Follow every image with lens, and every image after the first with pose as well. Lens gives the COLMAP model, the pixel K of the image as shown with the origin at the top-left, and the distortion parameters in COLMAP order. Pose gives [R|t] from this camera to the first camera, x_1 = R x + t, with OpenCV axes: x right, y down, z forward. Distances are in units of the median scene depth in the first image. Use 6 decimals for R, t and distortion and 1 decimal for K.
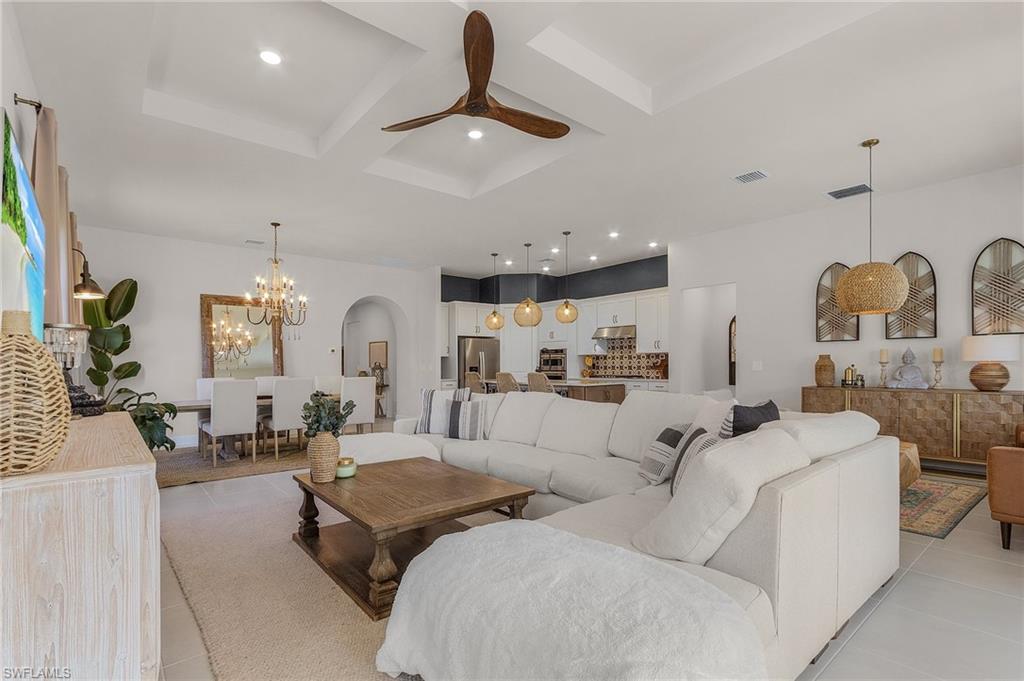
lens RADIAL K [[467.9, 0, 490.8], [0, 467.9, 346.7], [0, 0, 1]] dist [-0.003028, -0.000495]
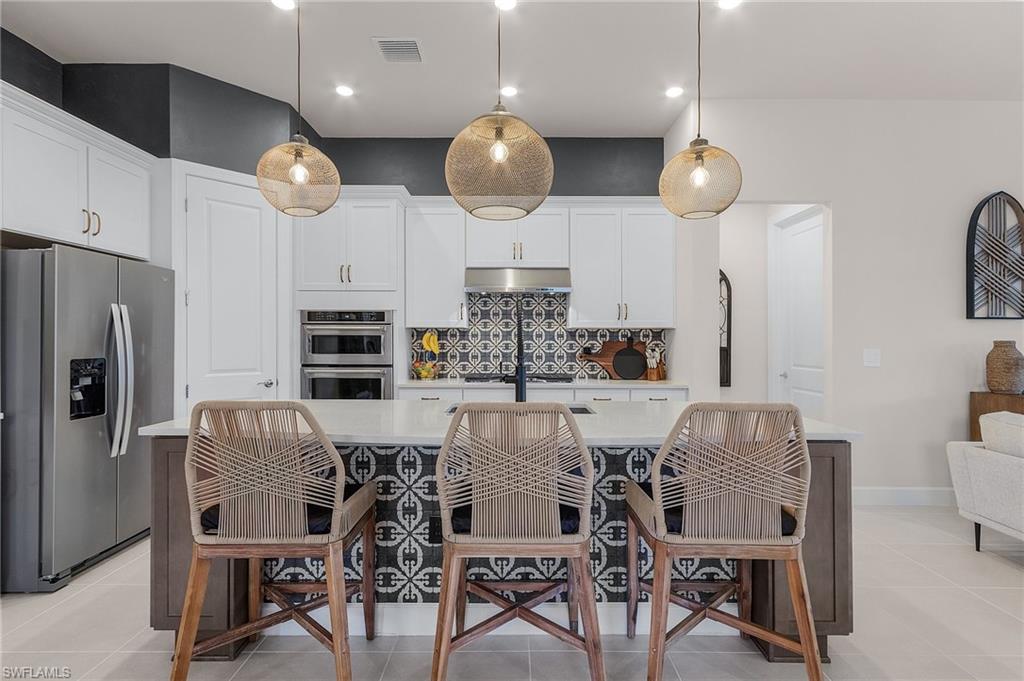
lens RADIAL K [[480.7, 0, 538.5], [0, 480.7, 332.9], [0, 0, 1]] dist [0.003230, 0.000049]
pose [[0.636011, 0.019489, 0.771434, -0.081622], [-0.038006, 0.999259, 0.006090, 0.016980], [-0.770744, -0.033192, 0.636280, 0.691213]]
